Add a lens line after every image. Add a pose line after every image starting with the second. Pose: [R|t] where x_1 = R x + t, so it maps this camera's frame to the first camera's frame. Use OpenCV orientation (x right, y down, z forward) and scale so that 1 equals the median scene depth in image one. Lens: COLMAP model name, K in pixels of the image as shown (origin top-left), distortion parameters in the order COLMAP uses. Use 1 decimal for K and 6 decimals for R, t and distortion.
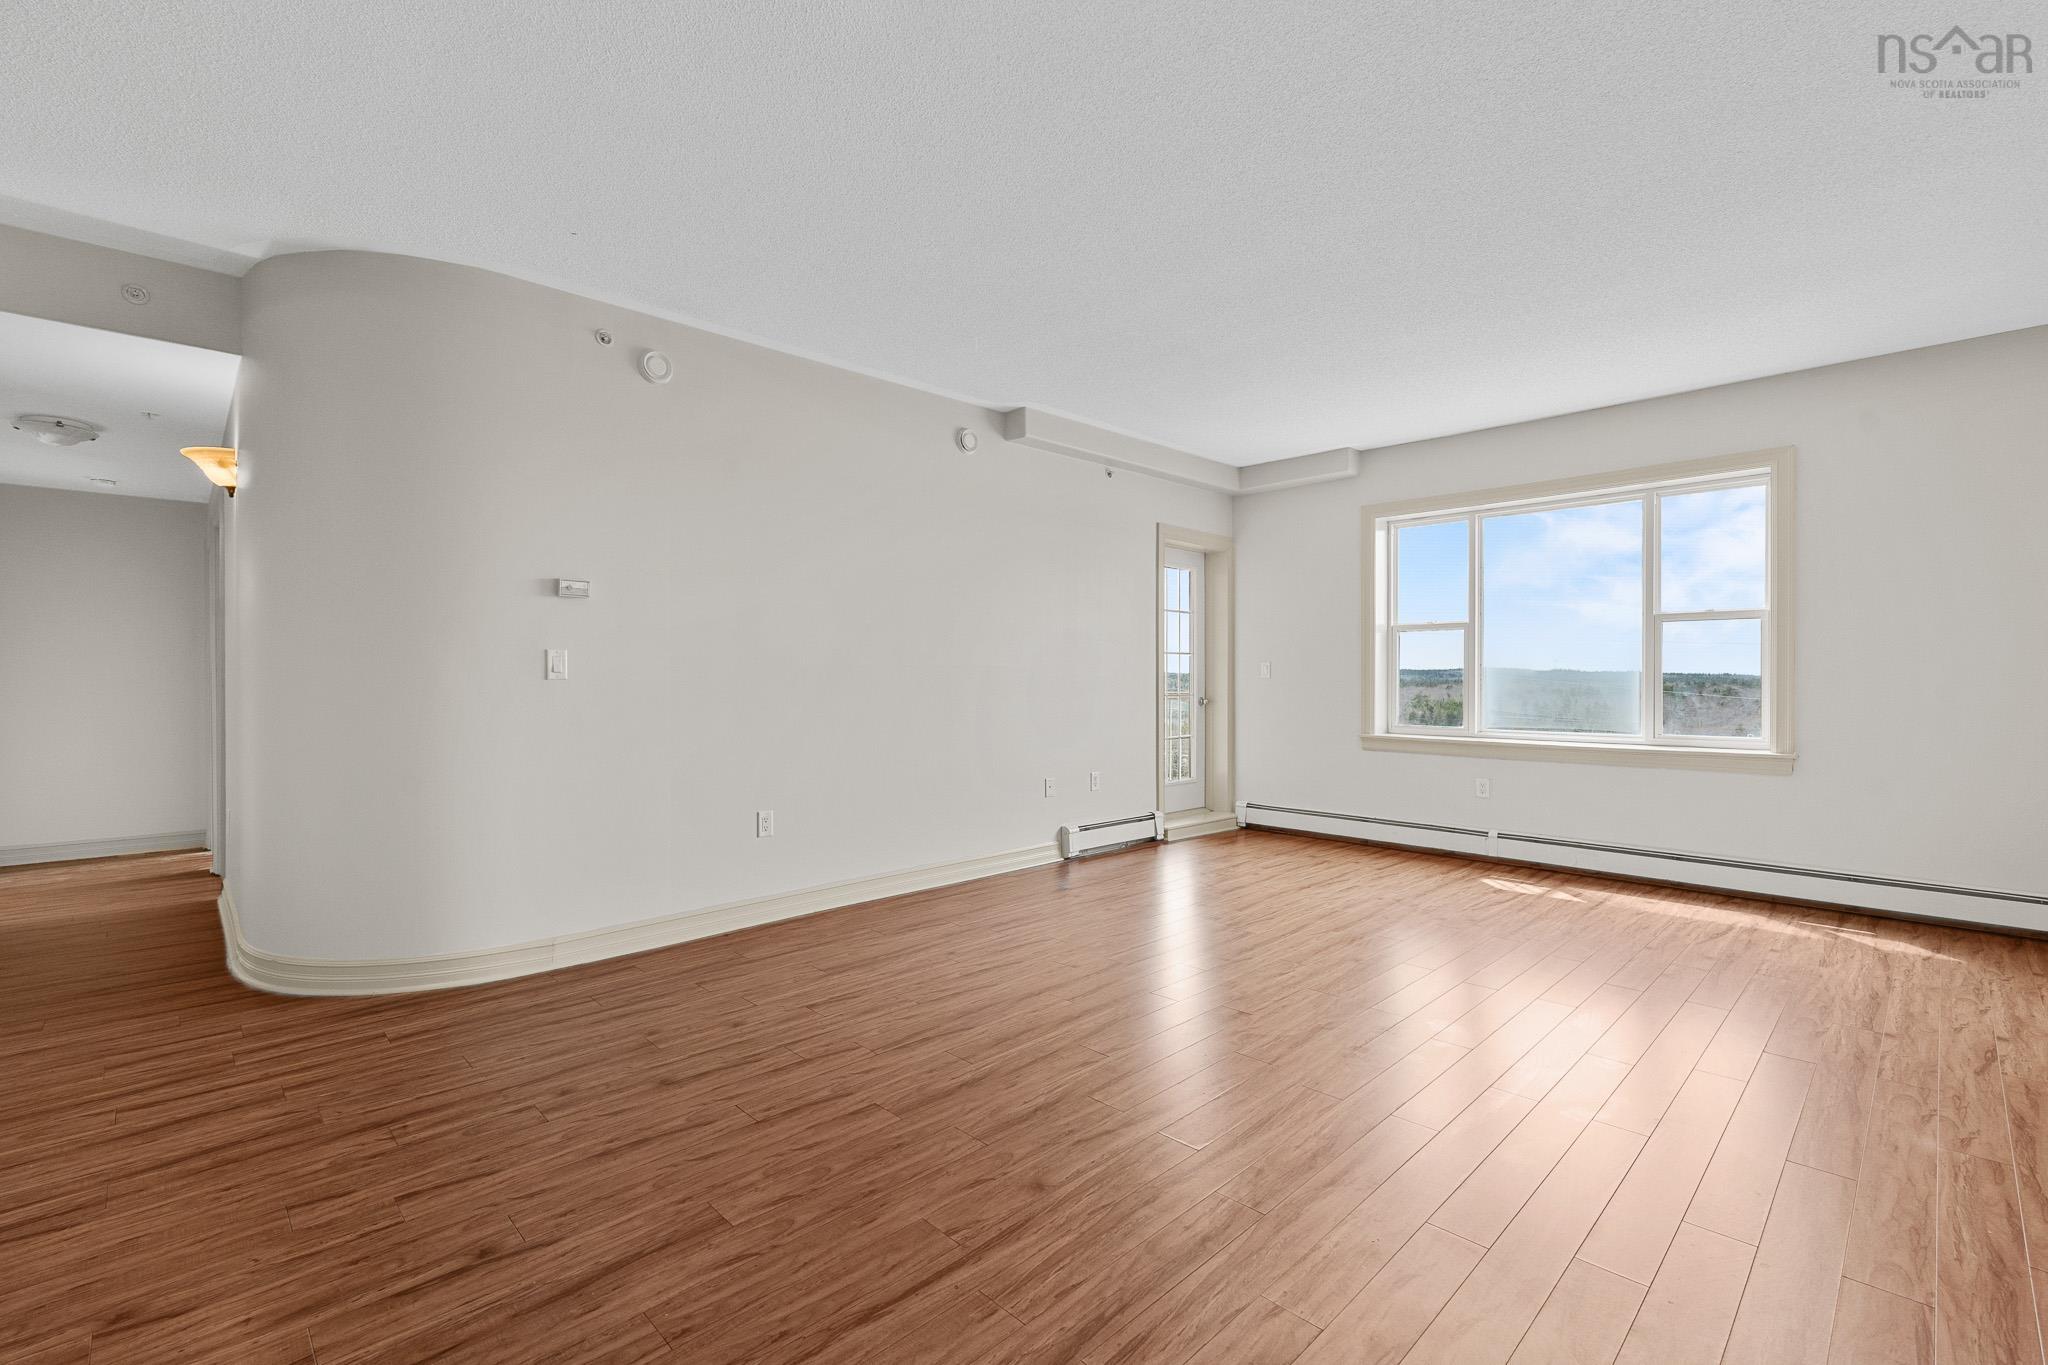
lens RADIAL K [[900.8, 0, 1029.4], [0, 900.8, 678.6], [0, 0, 1]] dist [-0.003728, -0.000256]
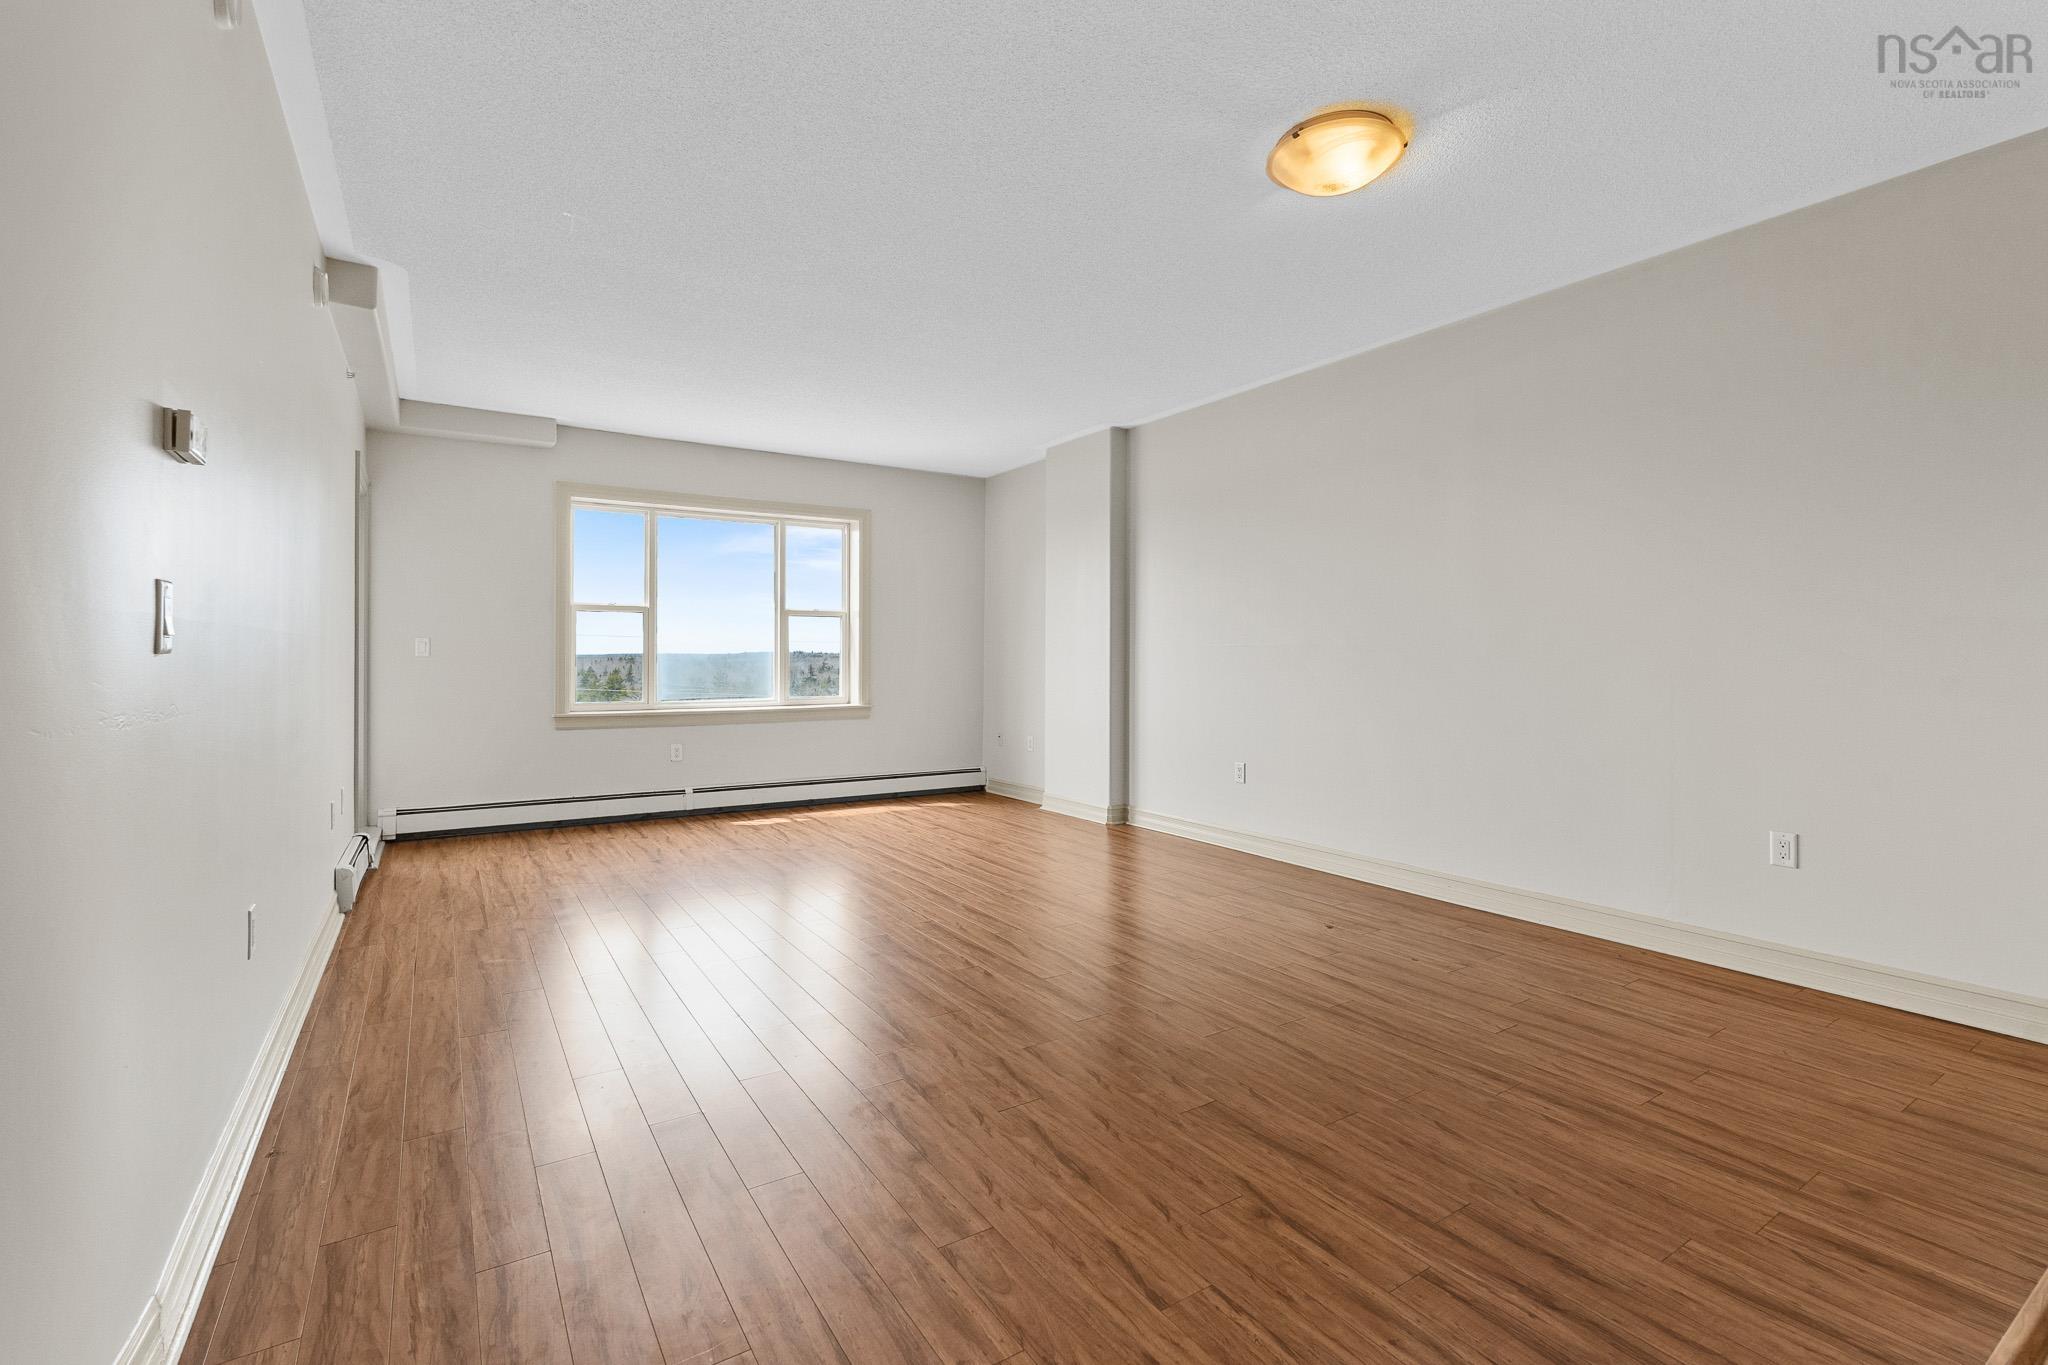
lens RADIAL K [[900.8, 0, 1016.3], [0, 900.8, 670.1], [0, 0, 1]] dist [-0.003728, -0.000256]
pose [[0.204777, -0.012928, 0.978723, -0.610531], [0.000629, 0.999914, 0.013076, 0.001762], [-0.978808, -0.002062, 0.204768, 0.392333]]
